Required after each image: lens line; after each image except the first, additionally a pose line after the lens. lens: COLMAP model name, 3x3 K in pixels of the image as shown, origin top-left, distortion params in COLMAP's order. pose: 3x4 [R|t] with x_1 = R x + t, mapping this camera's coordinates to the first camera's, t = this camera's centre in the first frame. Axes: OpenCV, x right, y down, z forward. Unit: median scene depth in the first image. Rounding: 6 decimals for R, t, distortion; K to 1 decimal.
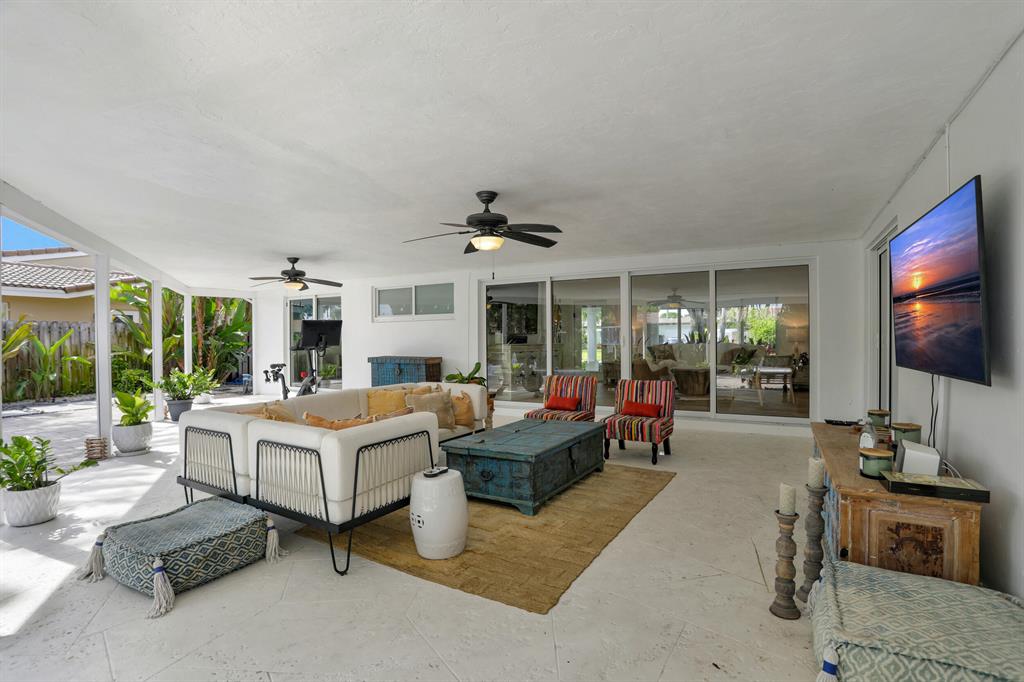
lens RADIAL K [[491.2, 0, 510.3], [0, 491.2, 343.3], [0, 0, 1]] dist [-0.025378, 0.000090]
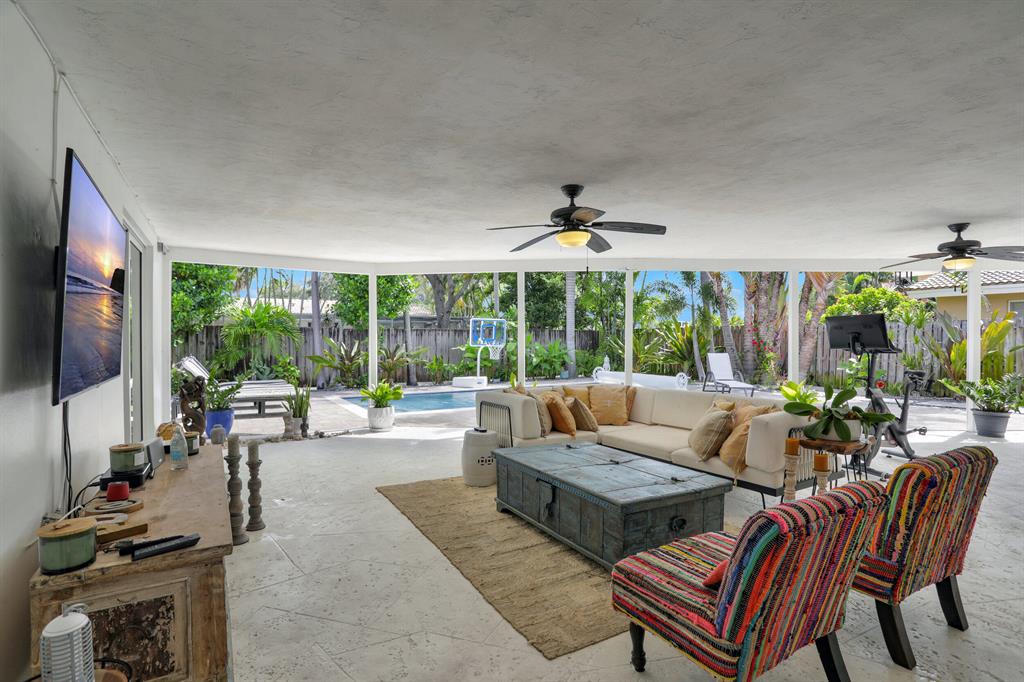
lens RADIAL K [[491.2, 0, 510.3], [0, 491.2, 341.4], [0, 0, 1]] dist [-0.025378, 0.000090]
pose [[-0.492307, 0.002996, -0.870416, 0.118629], [-0.004657, 0.999971, 0.006076, -0.001672], [0.870409, 0.007045, -0.492279, 0.193998]]
